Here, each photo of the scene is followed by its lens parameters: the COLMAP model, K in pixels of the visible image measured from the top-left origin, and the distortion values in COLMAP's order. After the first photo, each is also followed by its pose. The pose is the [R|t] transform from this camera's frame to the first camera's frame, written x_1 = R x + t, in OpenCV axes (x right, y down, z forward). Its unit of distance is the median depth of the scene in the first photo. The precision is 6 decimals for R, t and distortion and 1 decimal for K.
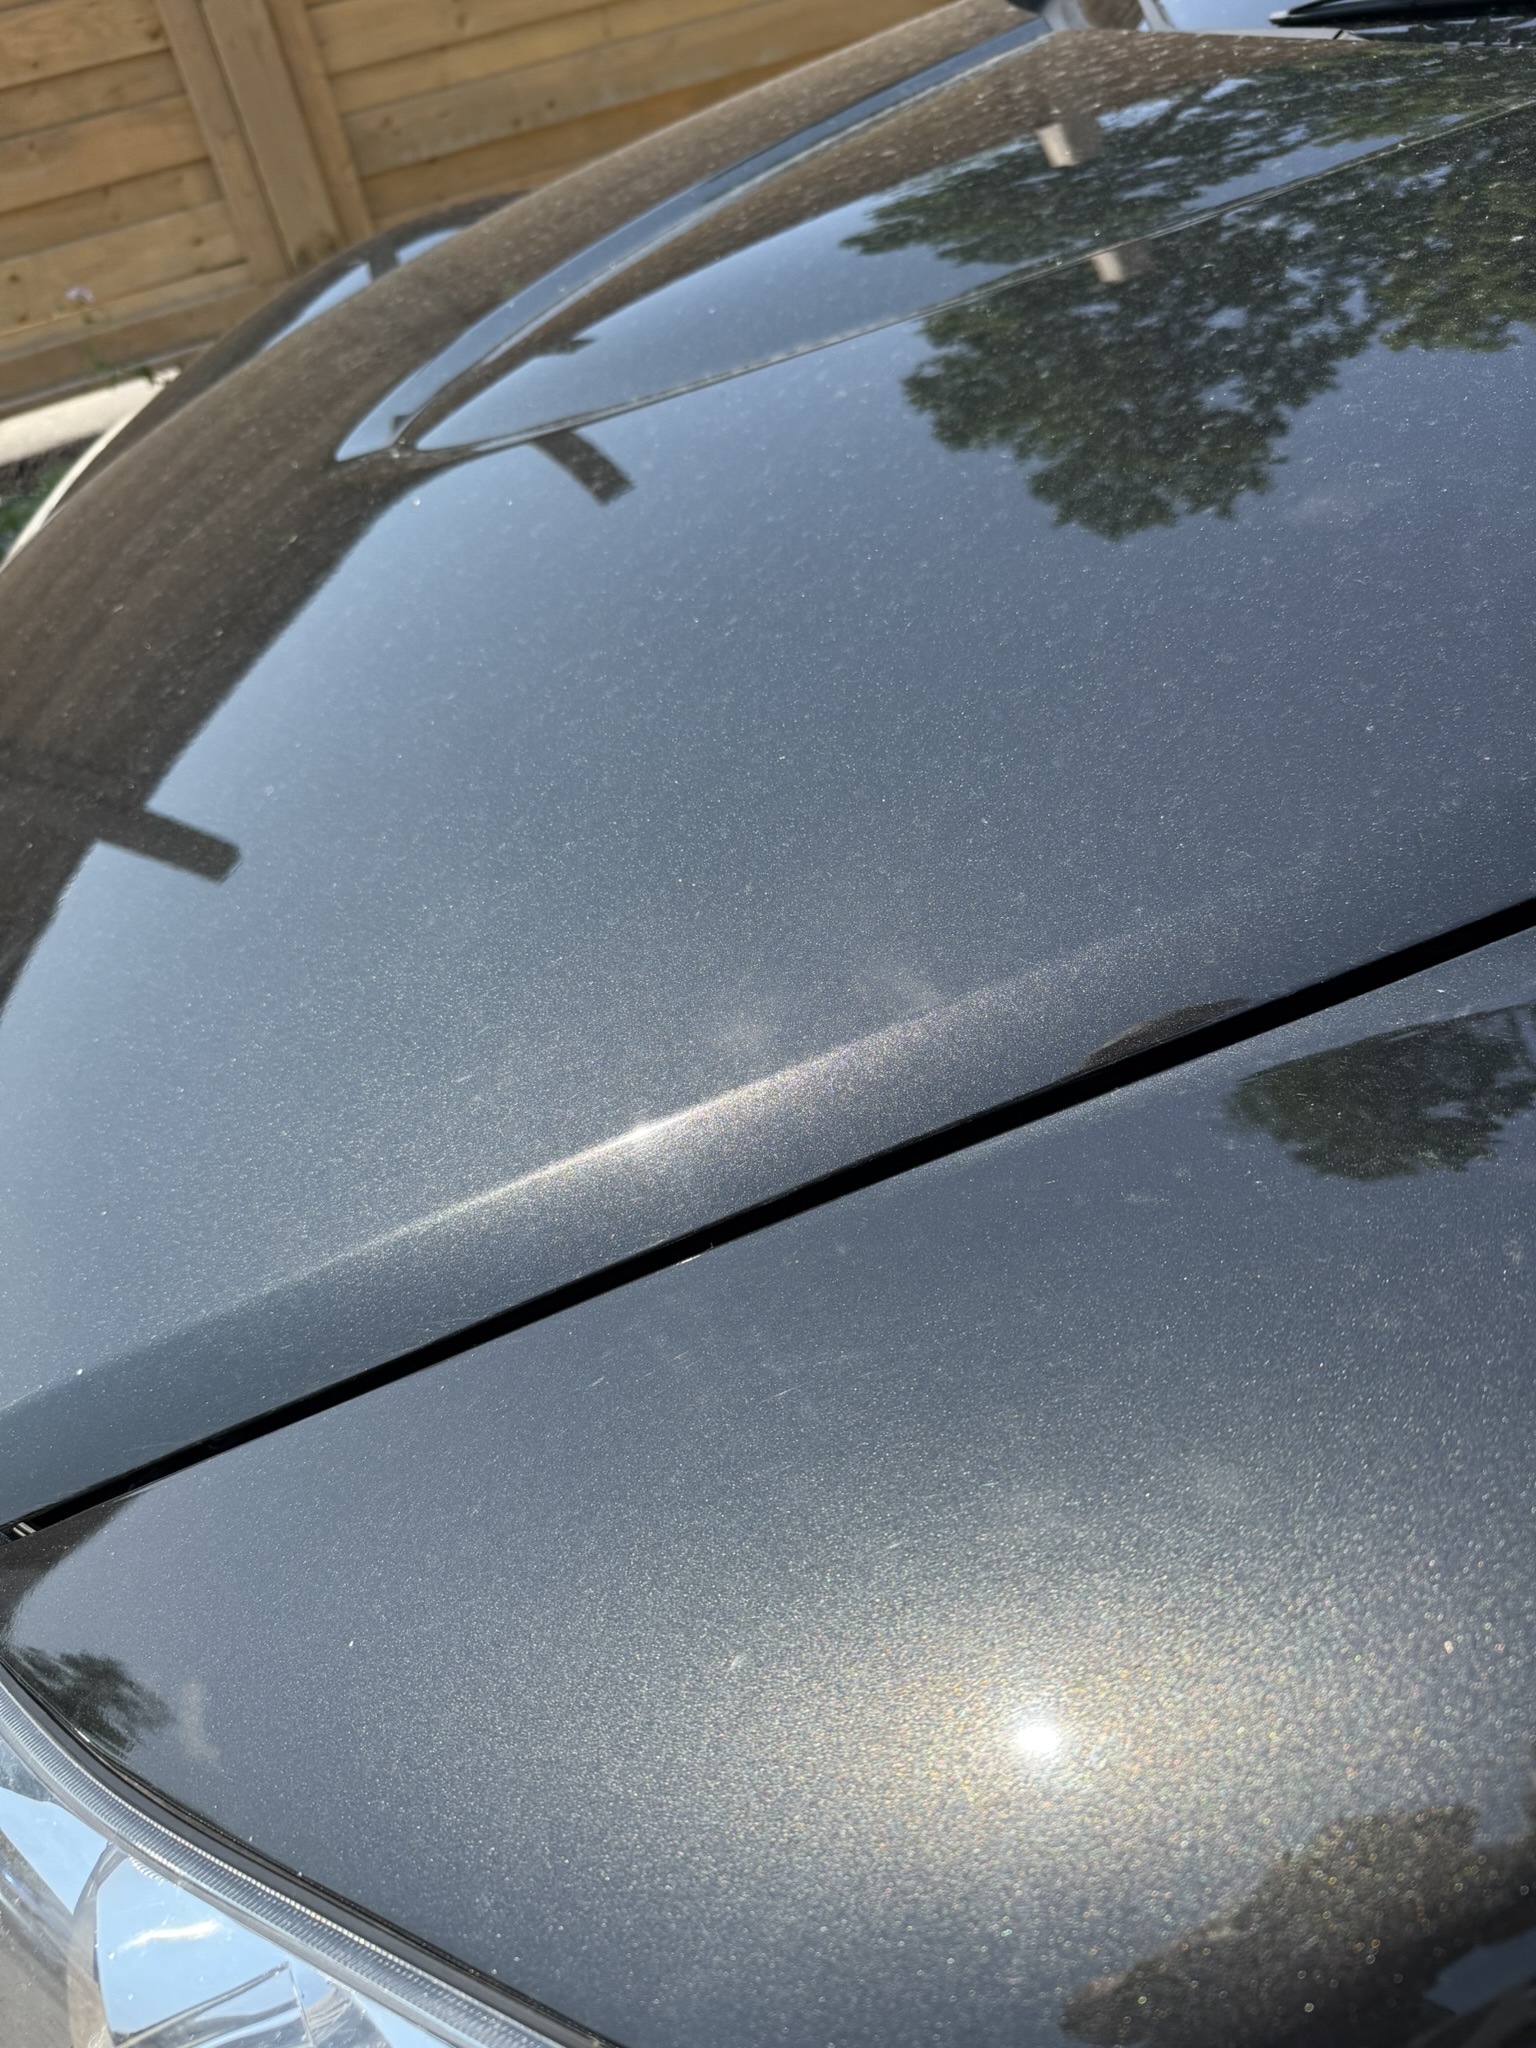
lens RADIAL K [[1450.0, 0, 794.7], [0, 1450.0, 1020.4], [0, 0, 1]] dist [0.011767, -0.018065]
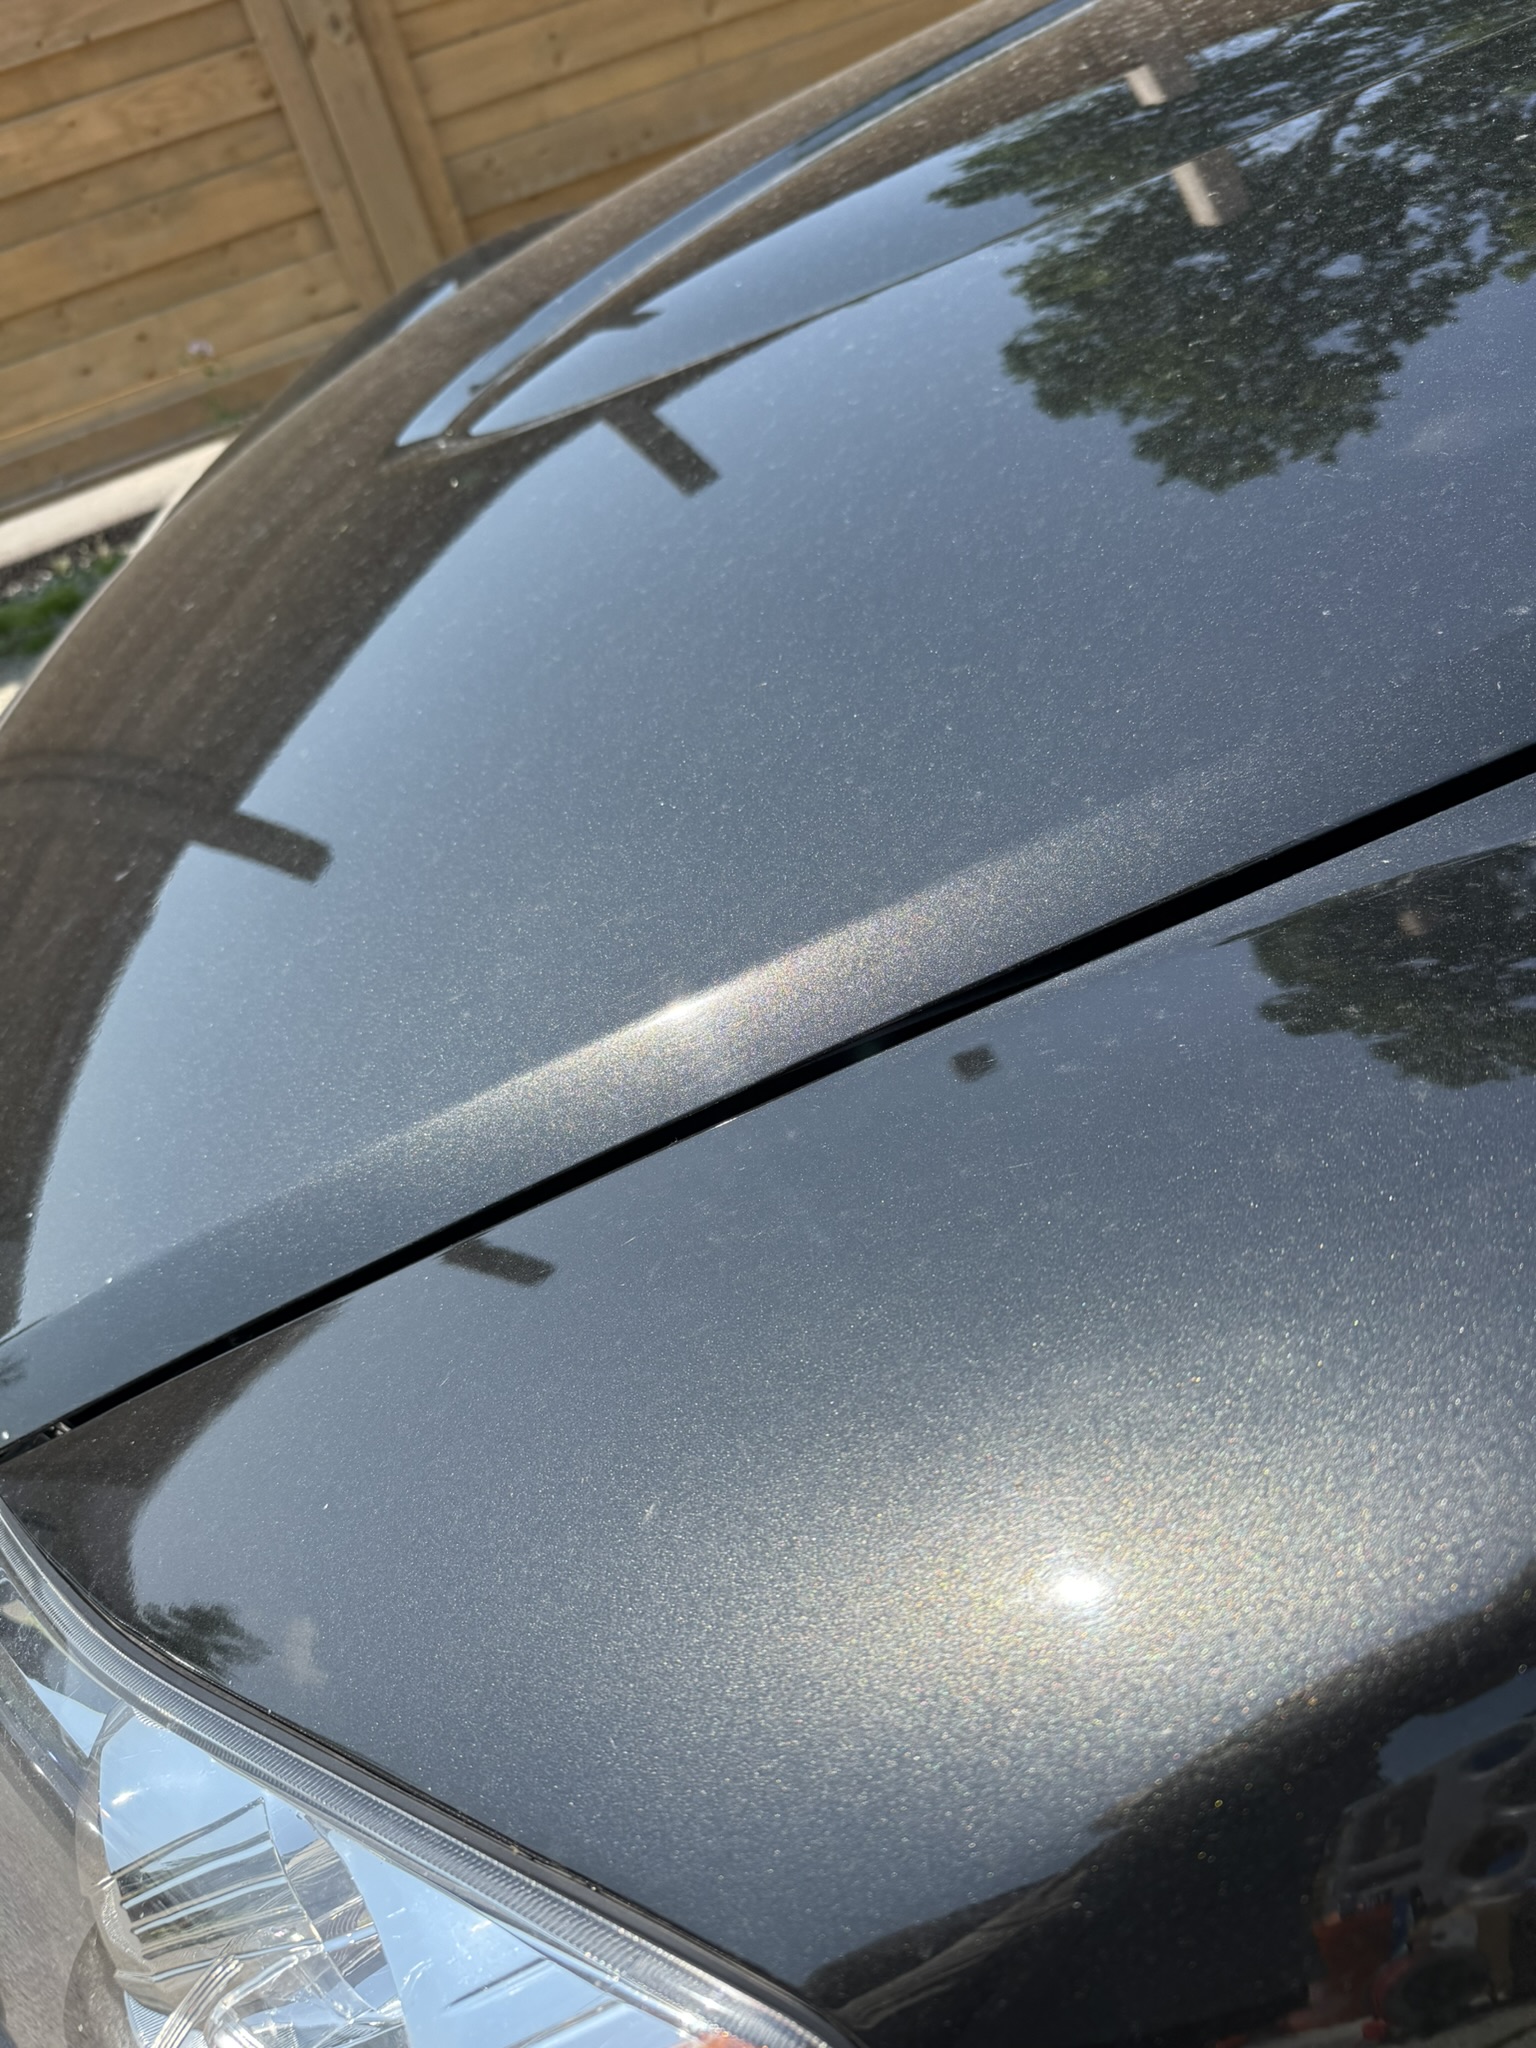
lens RADIAL K [[1450.0, 0, 777.0], [0, 1450.0, 1019.4], [0, 0, 1]] dist [0.011767, -0.018065]
pose [[0.995814, -0.022284, -0.088646, 0.092268], [0.021603, 0.999729, -0.008630, 0.069073], [0.088815, 0.006679, 0.996026, -0.018727]]
